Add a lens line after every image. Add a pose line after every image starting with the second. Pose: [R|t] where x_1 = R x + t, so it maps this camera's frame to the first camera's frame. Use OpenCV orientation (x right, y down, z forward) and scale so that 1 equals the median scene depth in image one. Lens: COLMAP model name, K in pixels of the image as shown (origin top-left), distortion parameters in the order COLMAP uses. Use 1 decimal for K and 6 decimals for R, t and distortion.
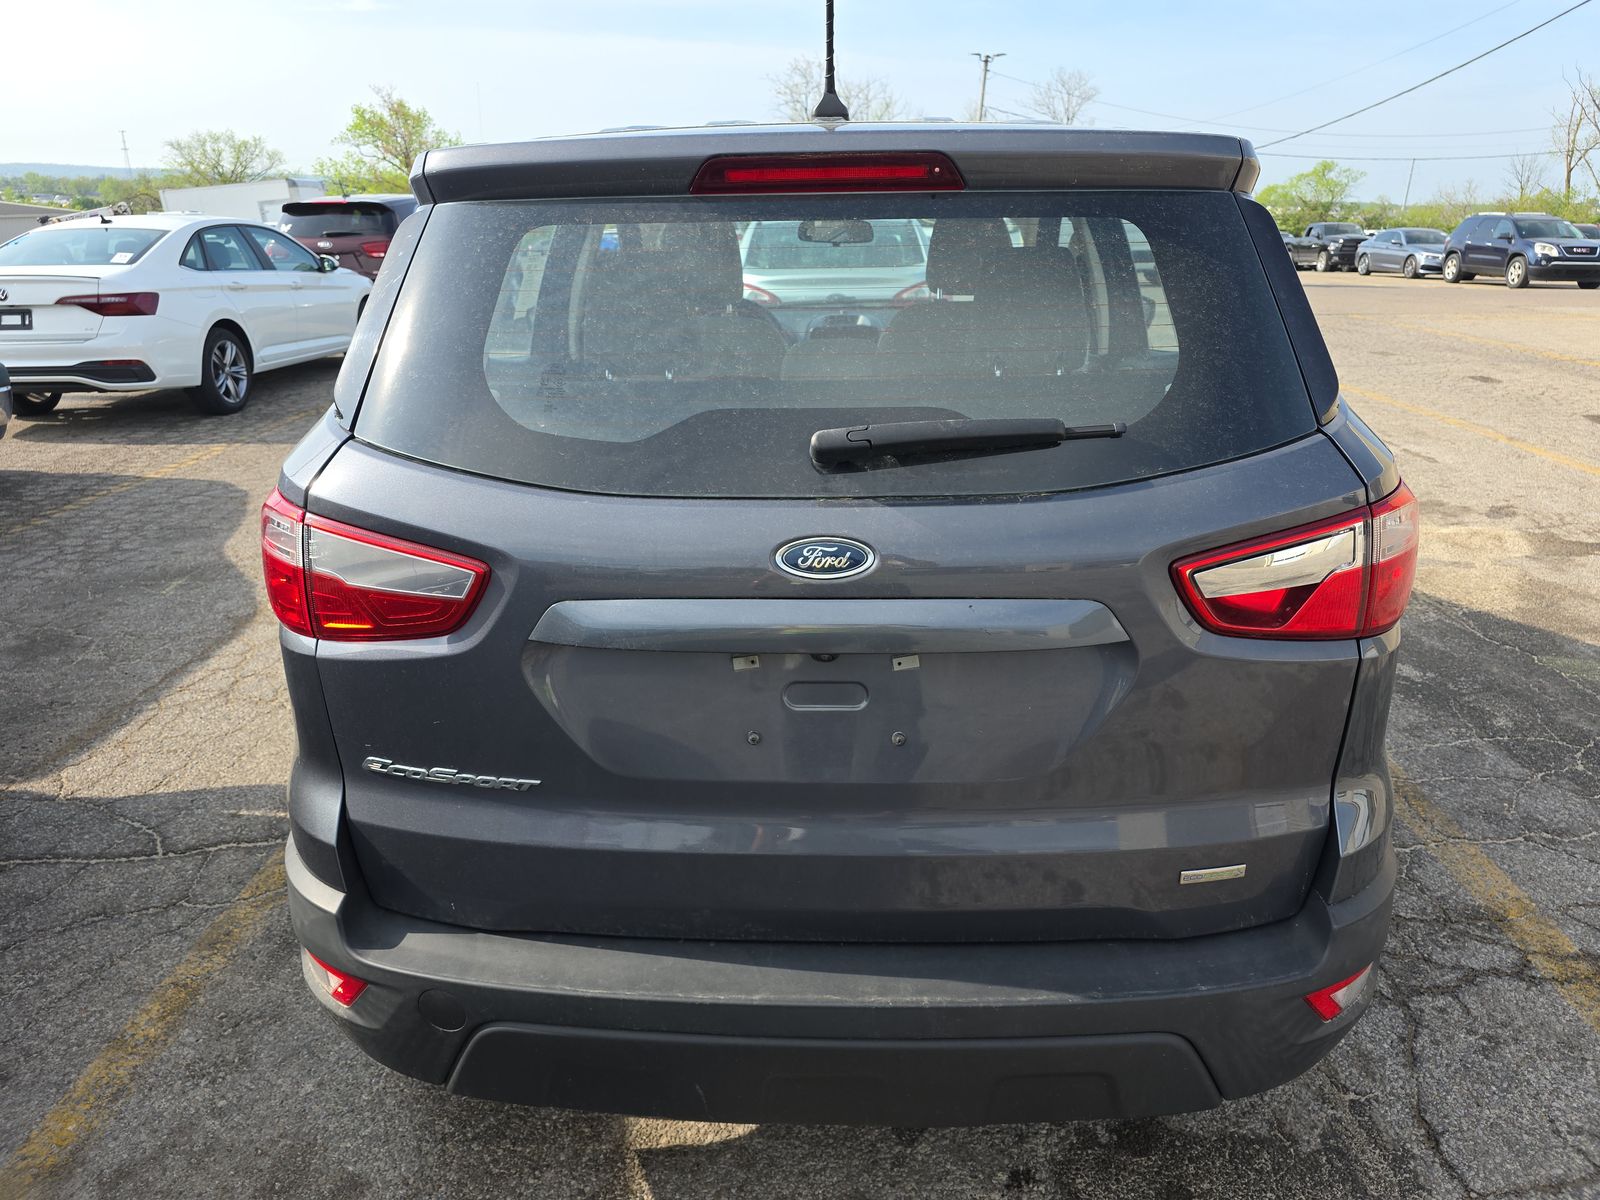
lens RADIAL K [[1081.7, 0, 801.3], [0, 1081.7, 600.3], [0, 0, 1]] dist [0.012897, -0.008810]
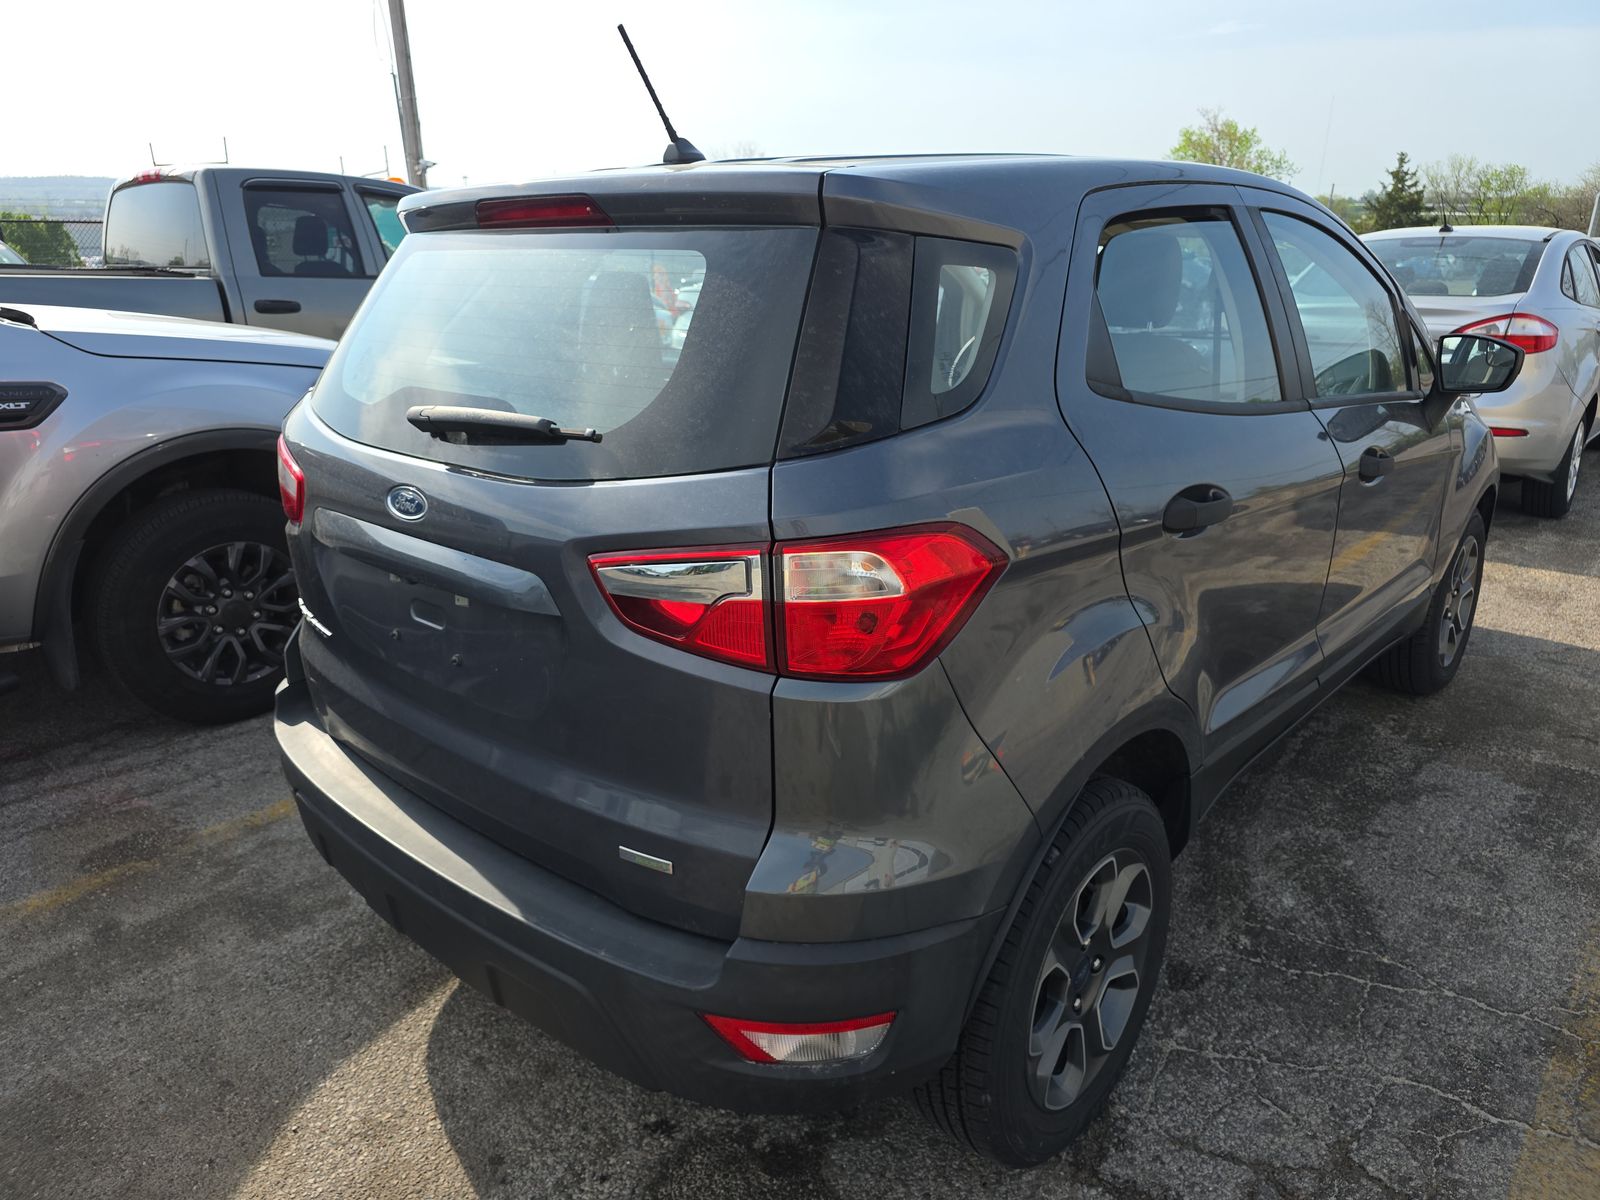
lens RADIAL K [[1081.7, 0, 797.5], [0, 1081.7, 599.8], [0, 0, 1]] dist [0.012897, -0.008810]
pose [[0.767884, 0.204088, -0.607208, 0.926303], [-0.214058, 0.975153, 0.057057, -0.078244], [0.603766, 0.086165, 0.792491, 0.191650]]
